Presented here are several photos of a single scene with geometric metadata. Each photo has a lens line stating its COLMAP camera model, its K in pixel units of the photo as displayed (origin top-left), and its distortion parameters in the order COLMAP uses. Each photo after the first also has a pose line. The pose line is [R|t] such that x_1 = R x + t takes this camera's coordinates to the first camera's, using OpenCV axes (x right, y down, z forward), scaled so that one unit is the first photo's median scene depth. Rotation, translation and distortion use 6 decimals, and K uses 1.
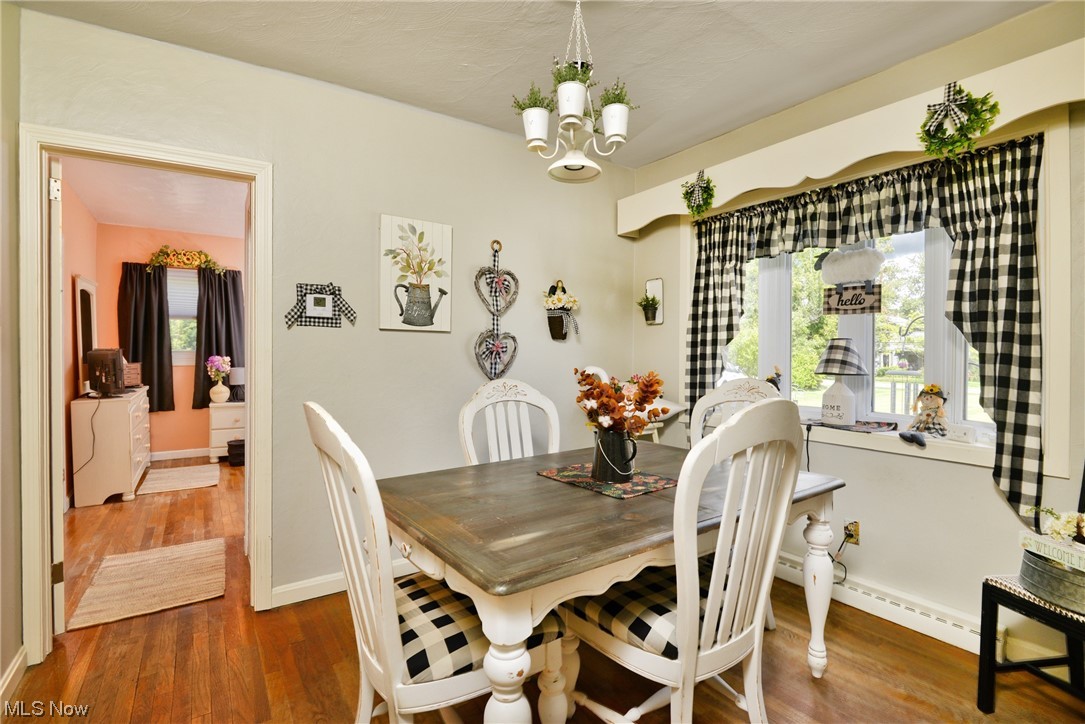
lens RADIAL K [[544.4, 0, 542.5], [0, 544.4, 362.0], [0, 0, 1]] dist [0.000853, -0.001138]
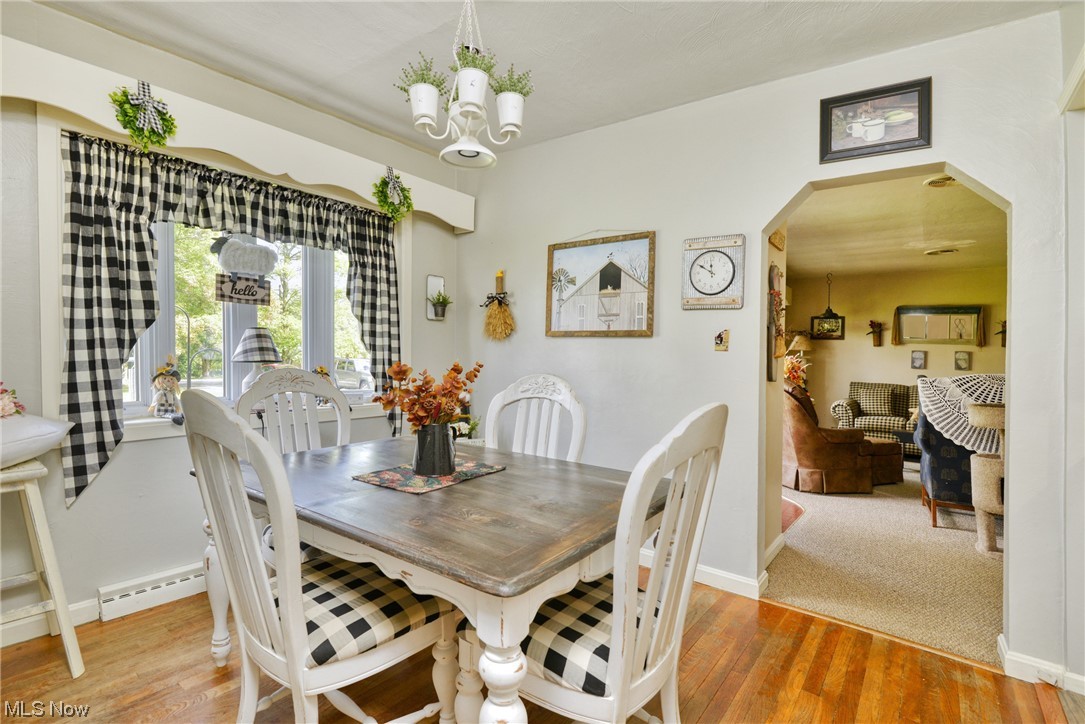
lens RADIAL K [[544.4, 0, 542.5], [0, 544.4, 362.0], [0, 0, 1]] dist [0.000853, -0.001138]
pose [[-0.355347, -0.032803, 0.934159, -0.642604], [-0.005893, 0.999443, 0.032854, -0.014353], [-0.934716, 0.006169, -0.355343, 0.869873]]
